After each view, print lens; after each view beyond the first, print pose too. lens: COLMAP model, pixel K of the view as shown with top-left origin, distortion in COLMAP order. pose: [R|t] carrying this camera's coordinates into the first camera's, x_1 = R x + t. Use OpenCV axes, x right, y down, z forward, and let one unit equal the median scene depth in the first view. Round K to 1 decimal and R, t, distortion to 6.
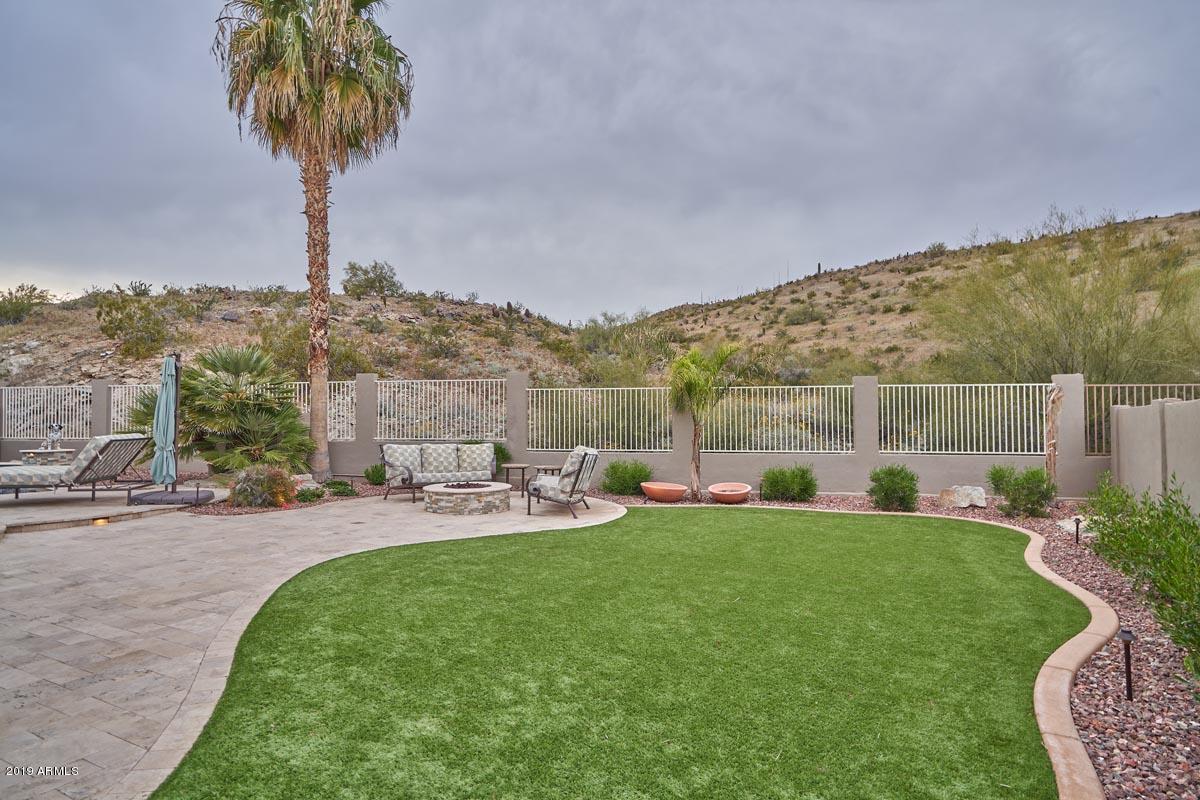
lens RADIAL K [[632.9, 0, 603.8], [0, 632.9, 400.1], [0, 0, 1]] dist [-0.014060, 0.001523]
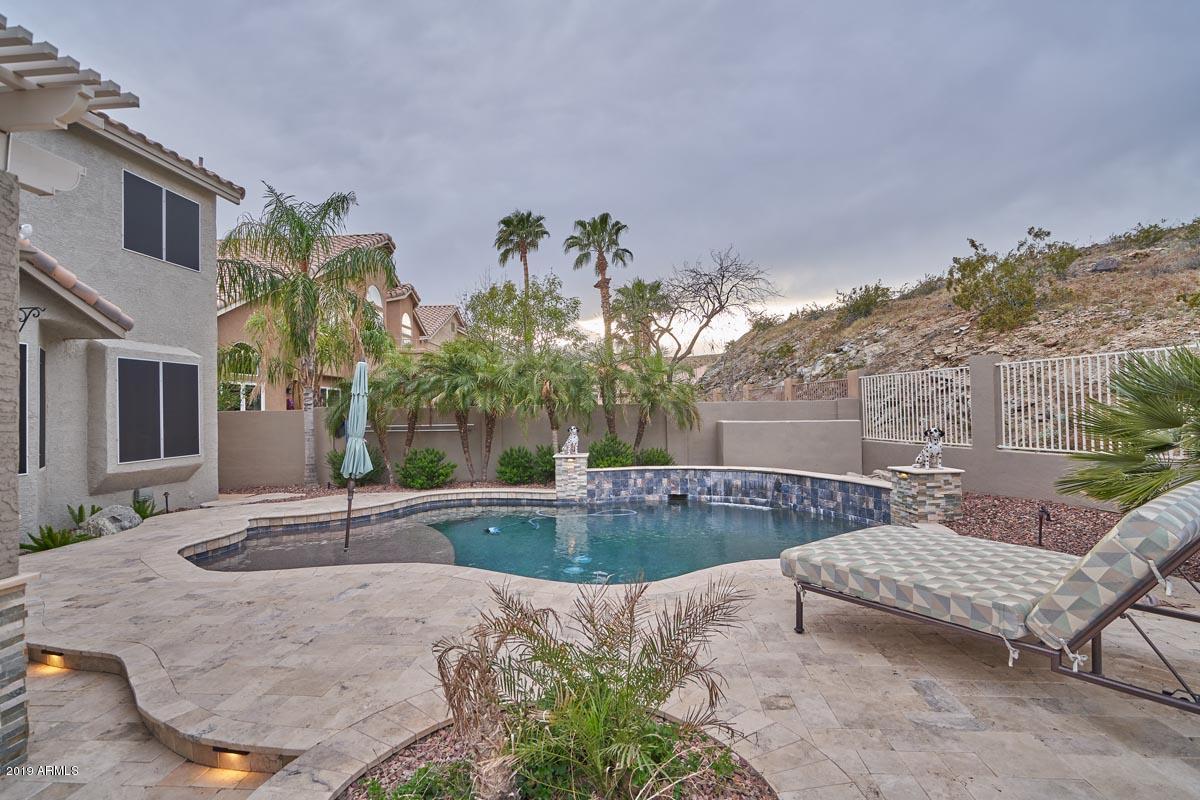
lens RADIAL K [[582.2, 0, 604.4], [0, 582.2, 403.4], [0, 0, 1]] dist [-0.000093, 0.000932]
pose [[0.384600, -0.014613, -0.922968, -0.257987], [0.043840, 0.999036, 0.002451, -0.001203], [0.922042, -0.041406, 0.384869, 0.263001]]
